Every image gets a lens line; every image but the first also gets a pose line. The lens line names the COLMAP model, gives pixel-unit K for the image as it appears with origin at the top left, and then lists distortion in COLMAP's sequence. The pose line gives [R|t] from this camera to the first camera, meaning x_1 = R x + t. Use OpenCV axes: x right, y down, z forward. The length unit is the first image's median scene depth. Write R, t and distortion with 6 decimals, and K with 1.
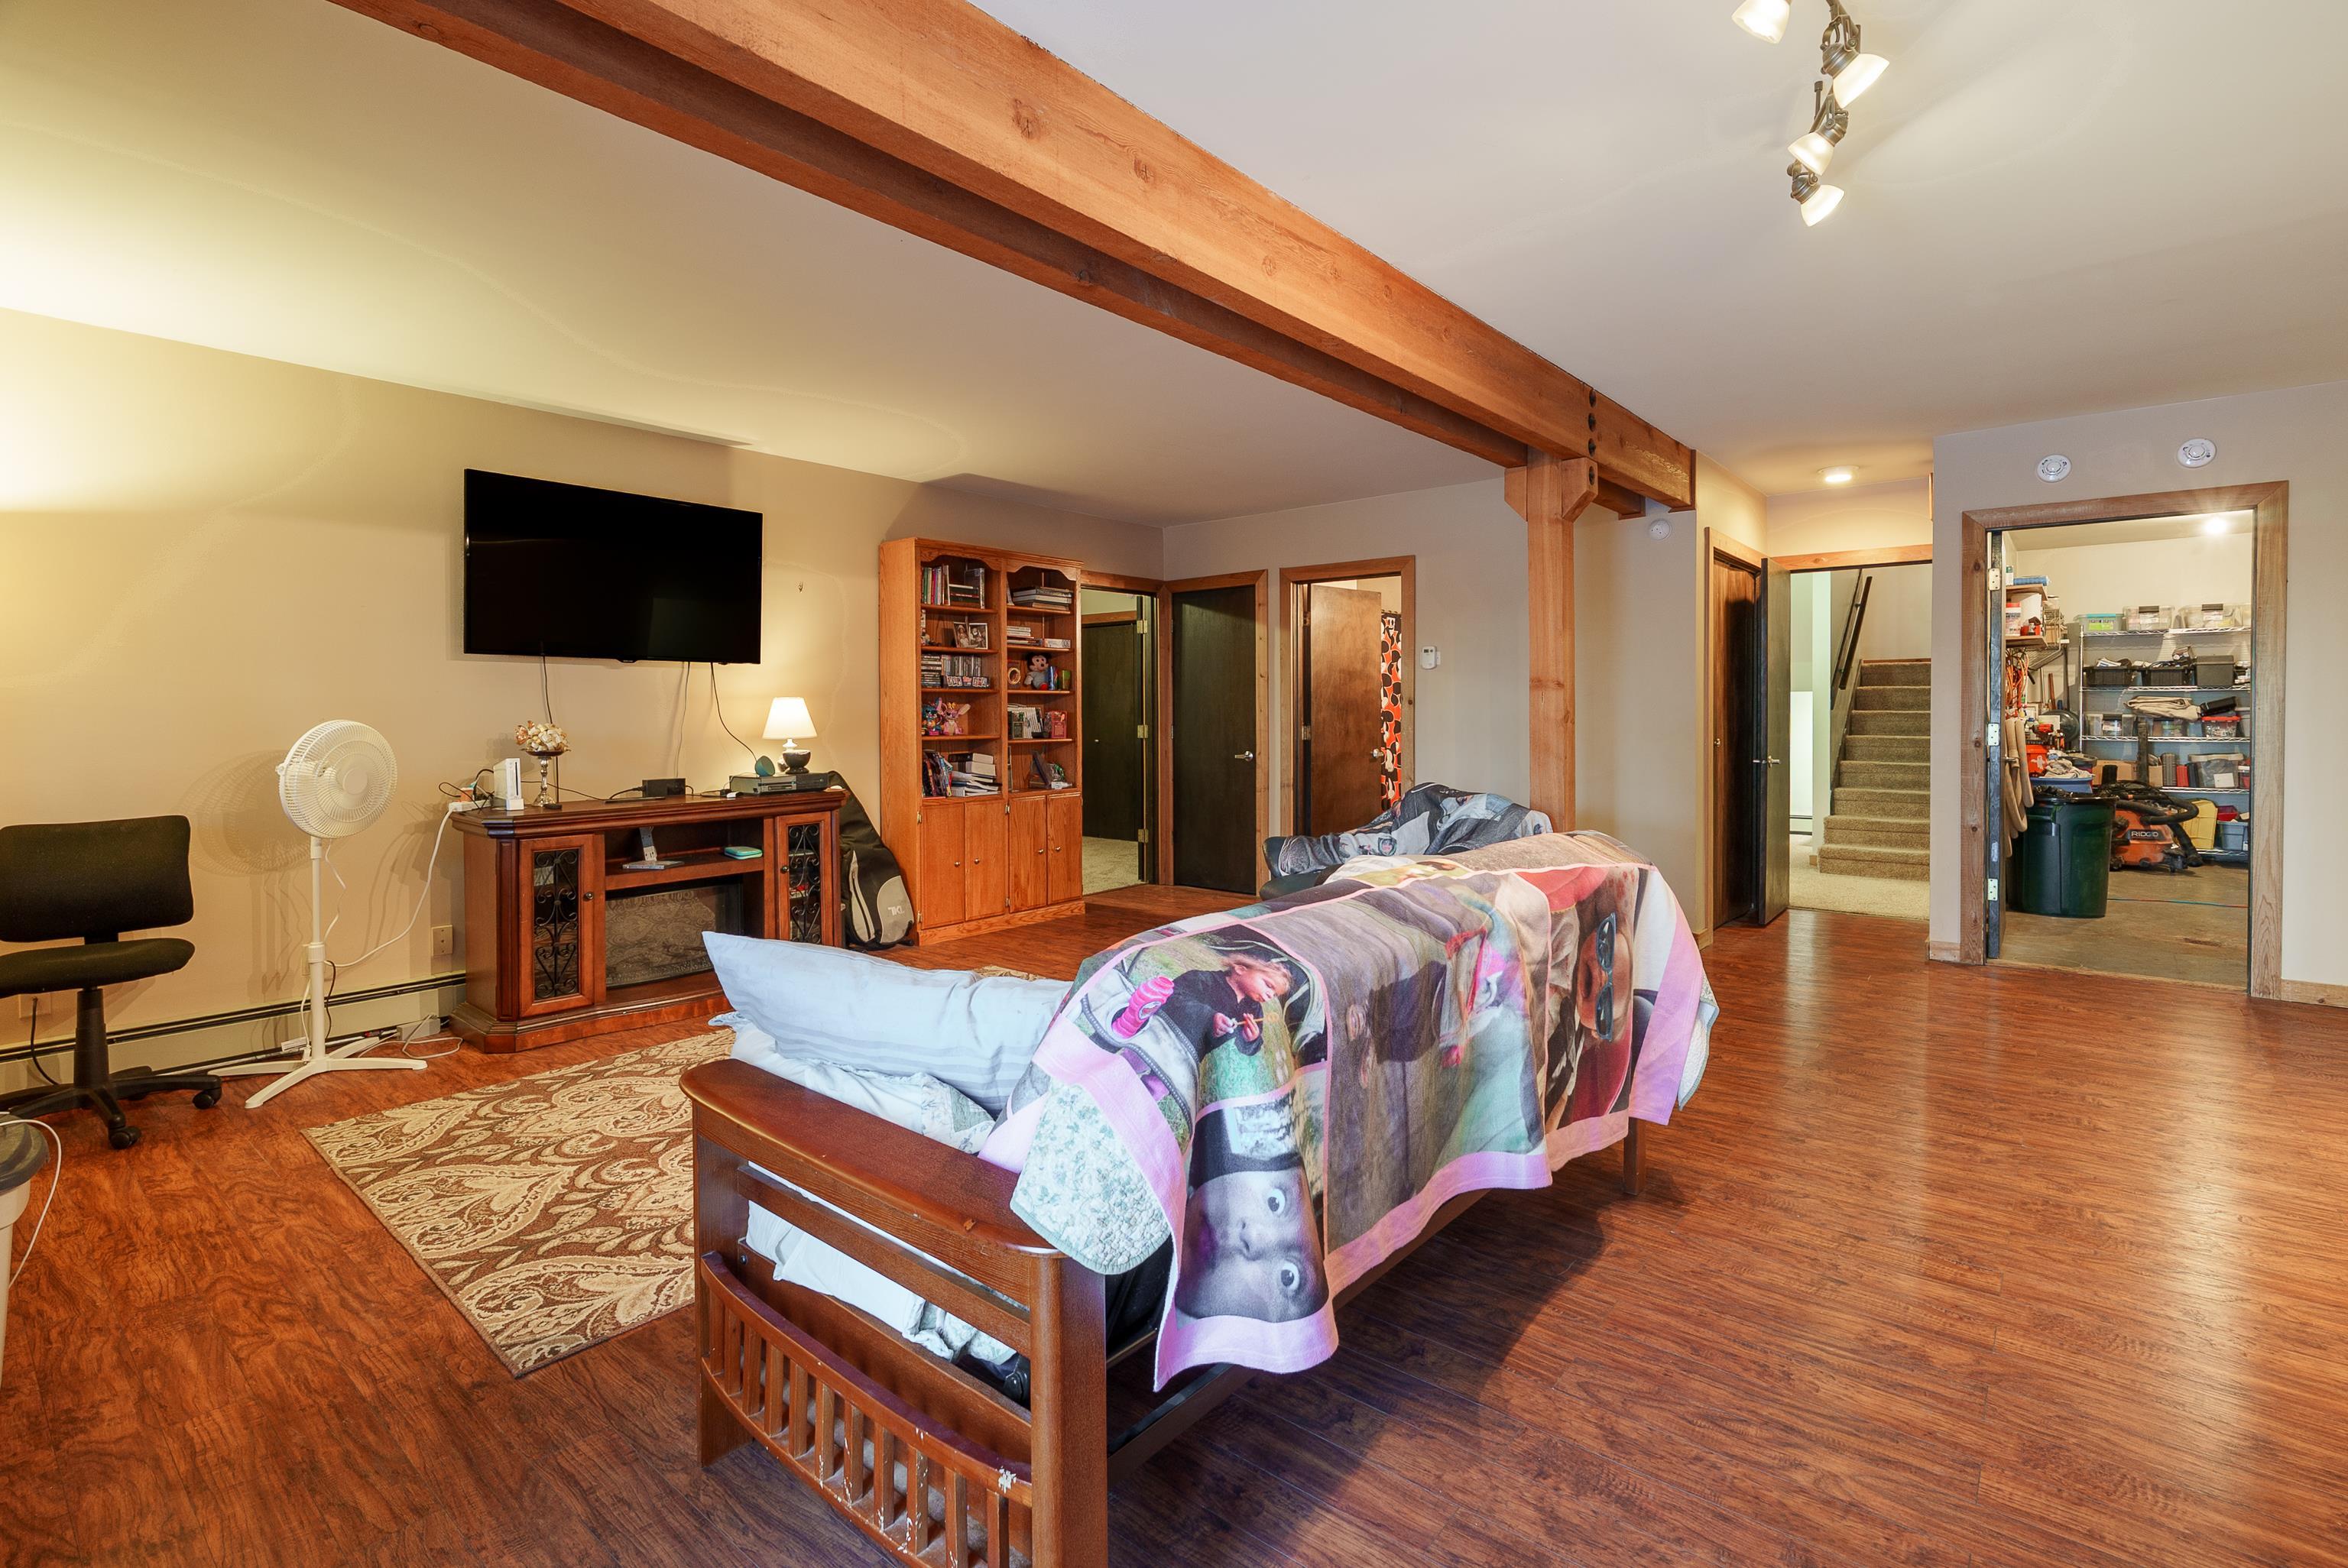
lens RADIAL K [[1081.1, 0, 1169.0], [0, 1081.1, 728.2], [0, 0, 1]] dist [-0.000399, 0.000058]
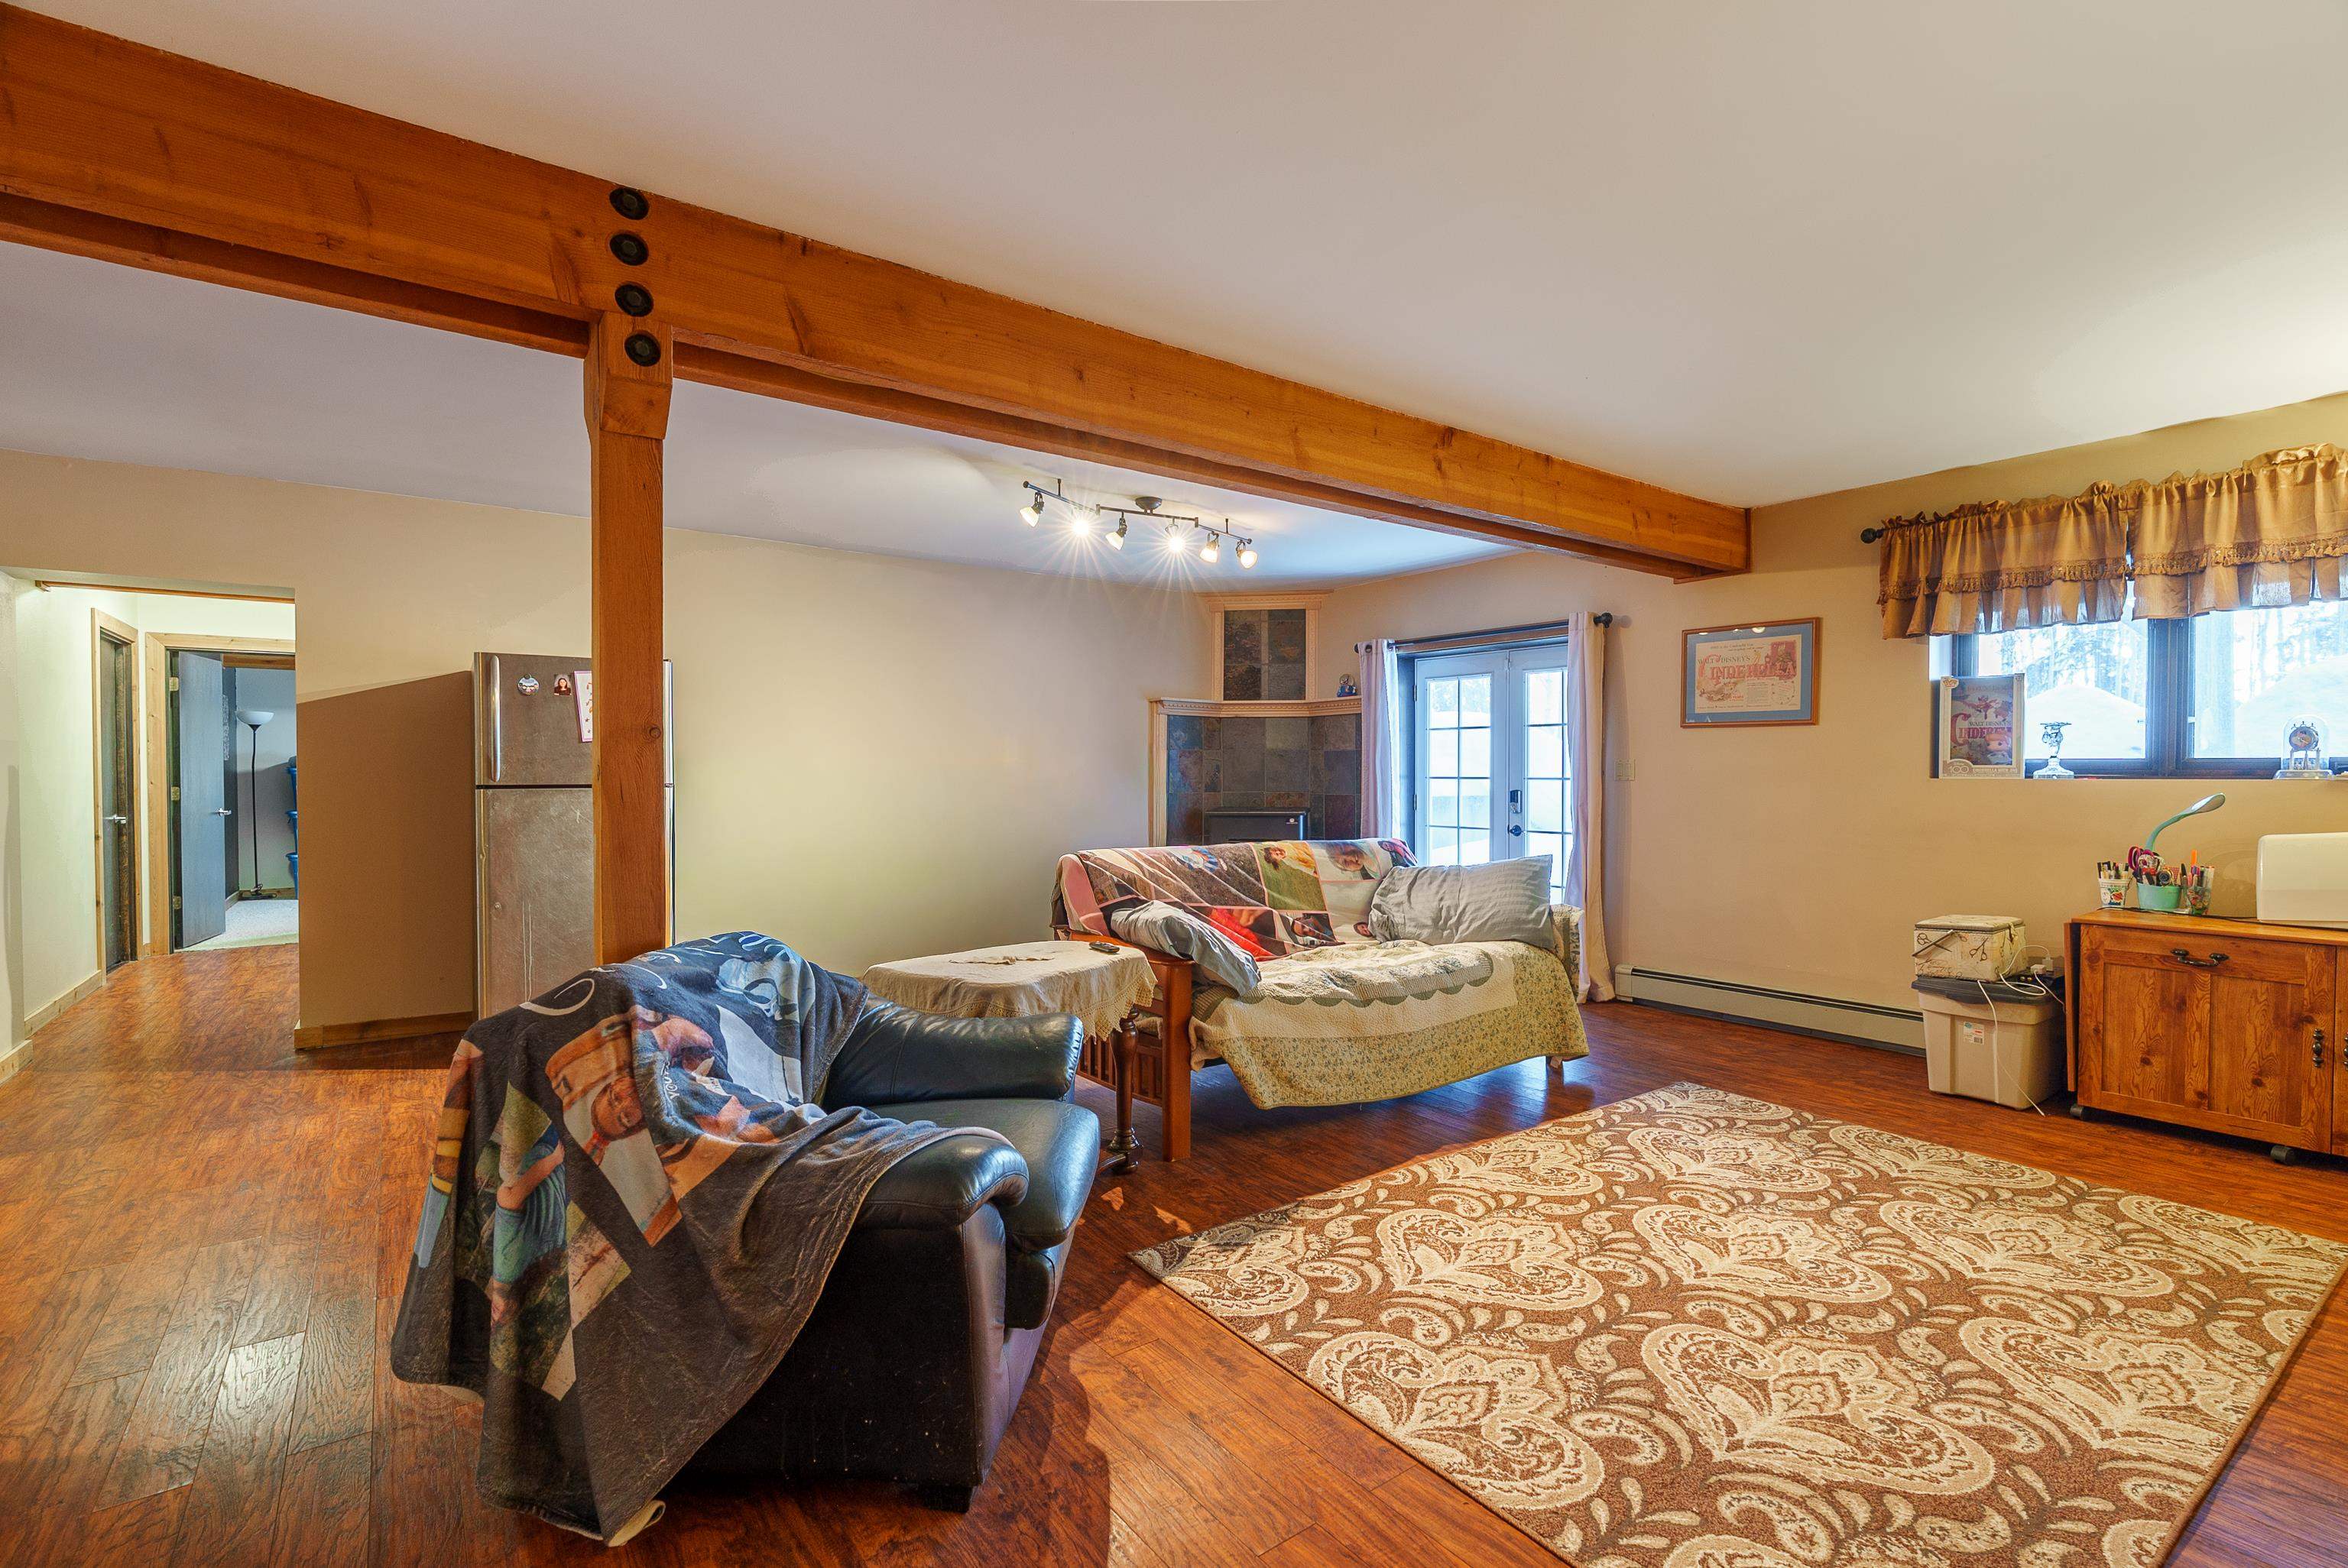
lens RADIAL K [[1065.2, 0, 1187.6], [0, 1065.2, 792.3], [0, 0, 1]] dist [-0.001532, 0.000494]
pose [[-0.975106, 0.003104, 0.221717, -0.068200], [0.010672, 0.999400, 0.032942, -0.031911], [-0.221482, 0.034488, -0.974554, 1.923677]]
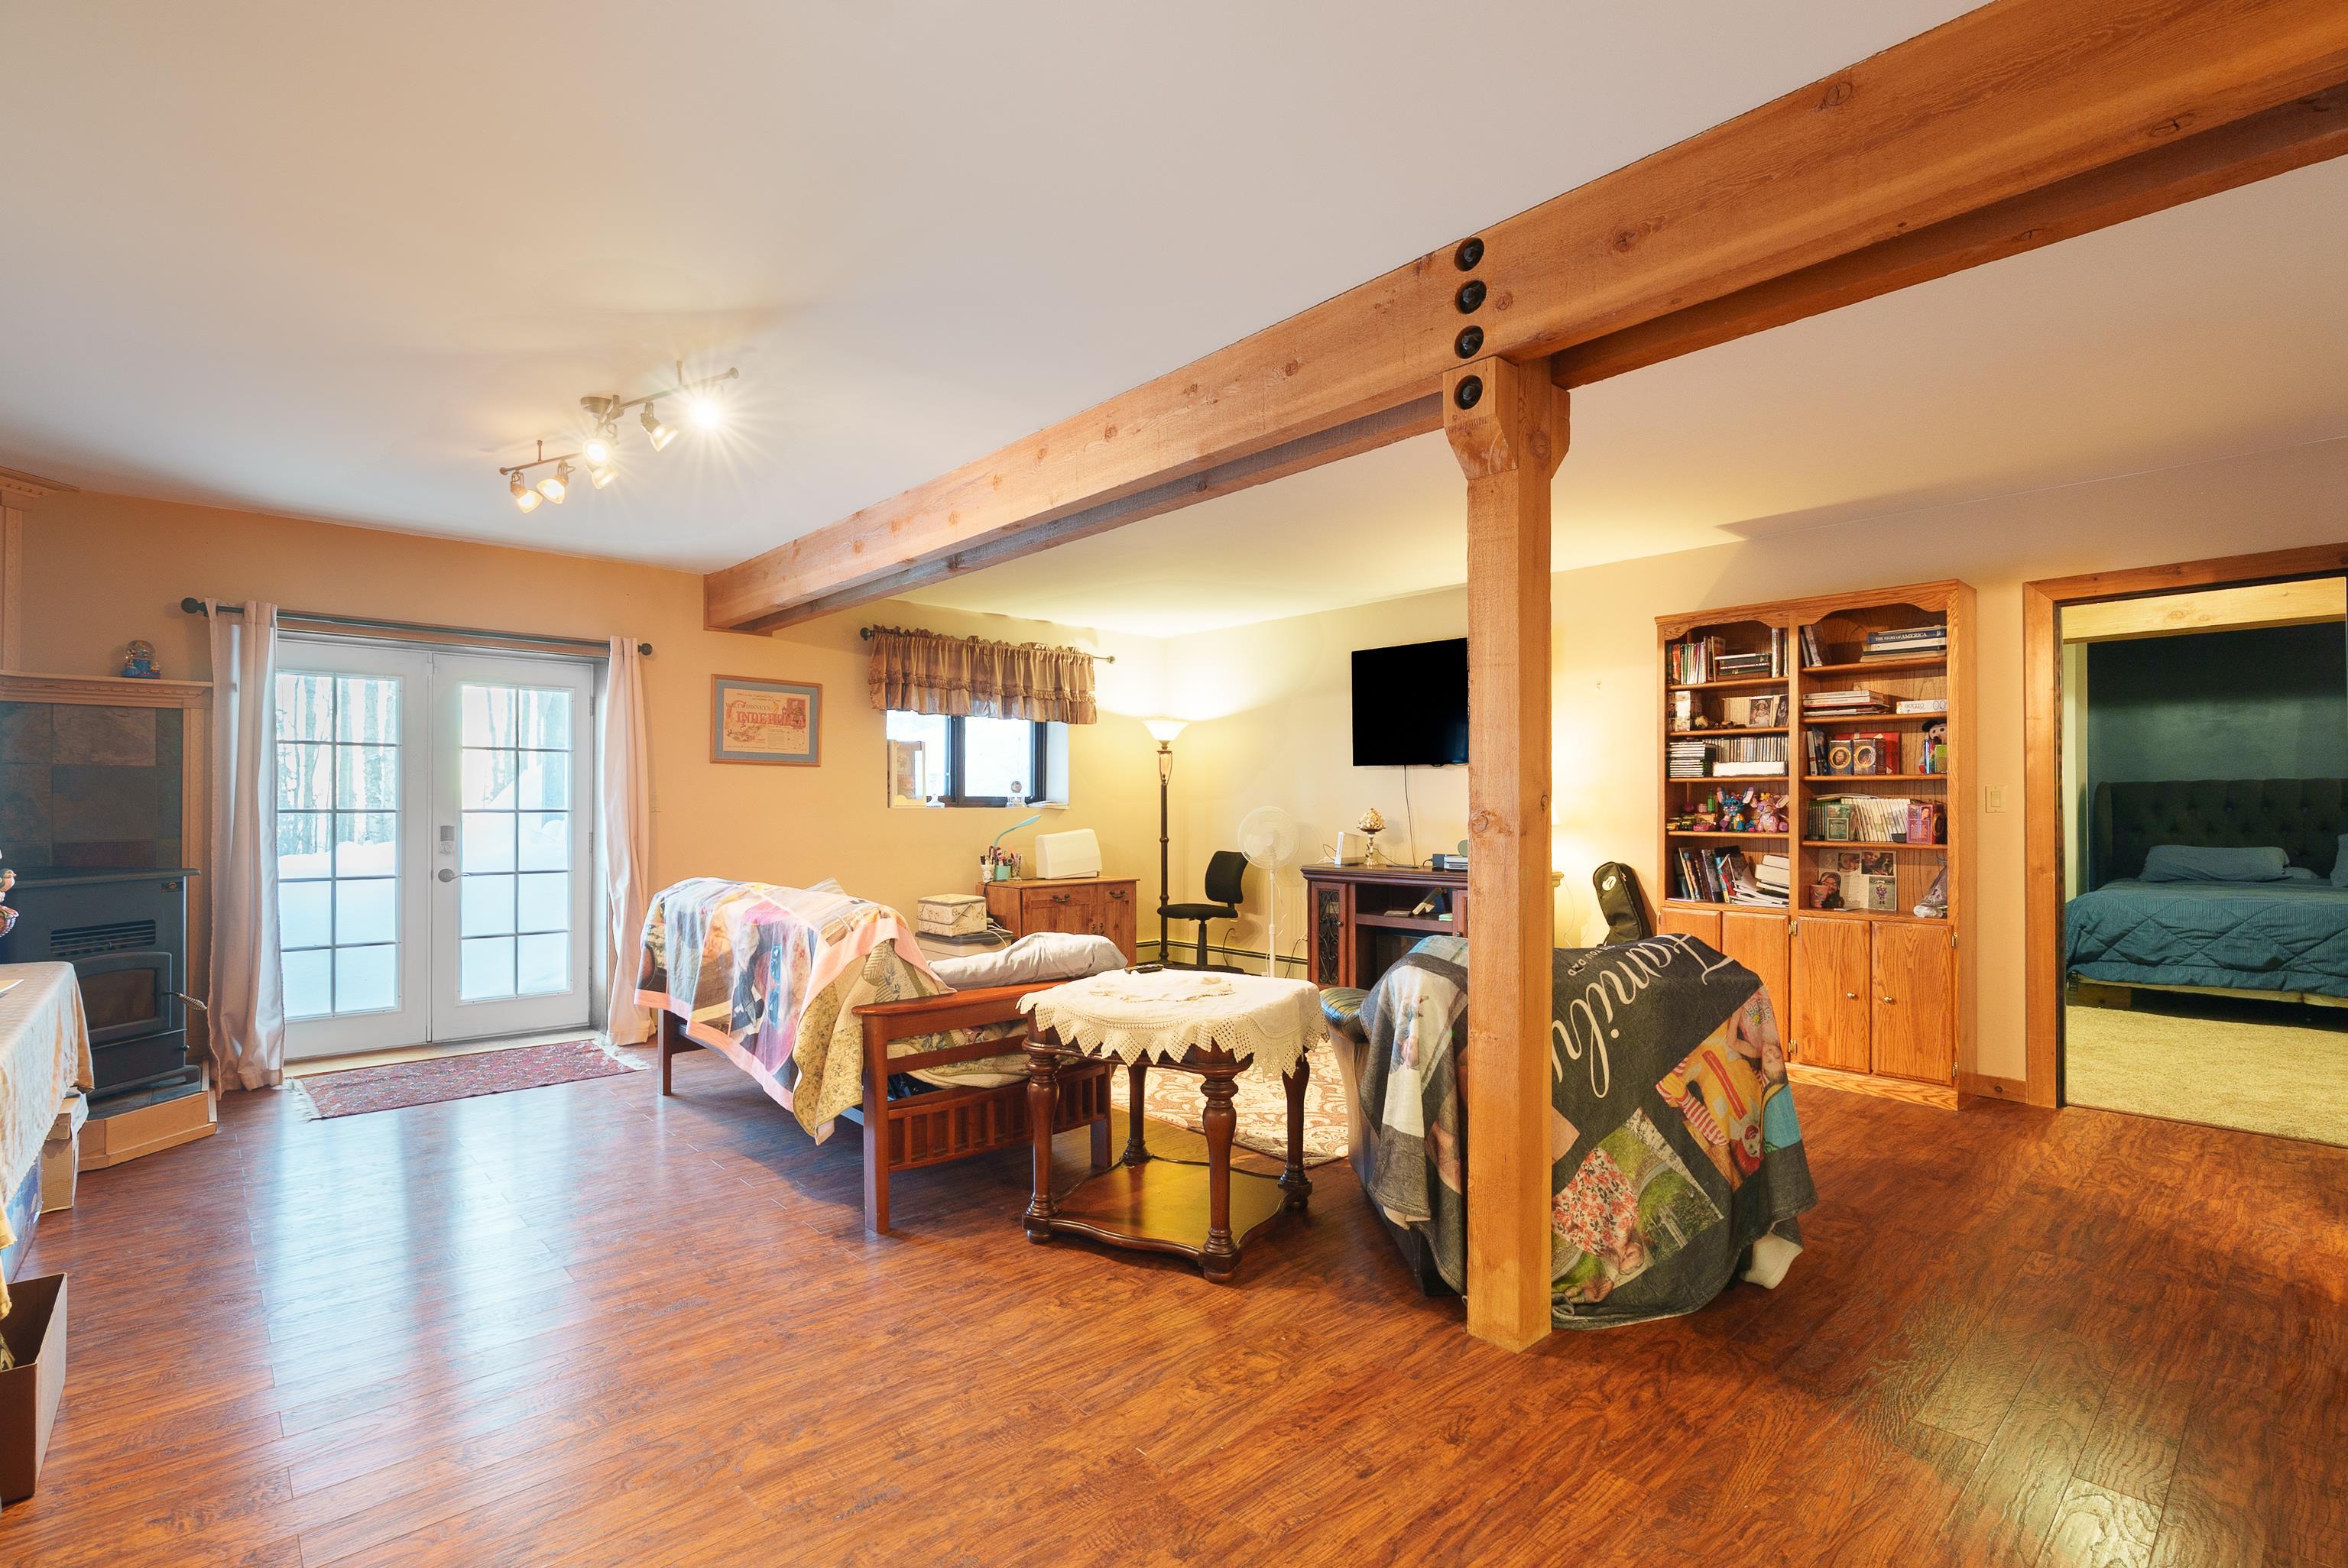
lens RADIAL K [[1079.5, 0, 1169.1], [0, 1079.5, 794.2], [0, 0, 1]] dist [-0.001635, 0.000558]
pose [[-0.129576, -0.002474, -0.991566, 1.225405], [-0.014773, 0.999891, -0.000564, -0.027200], [0.991459, 0.014575, -0.129598, 1.169135]]
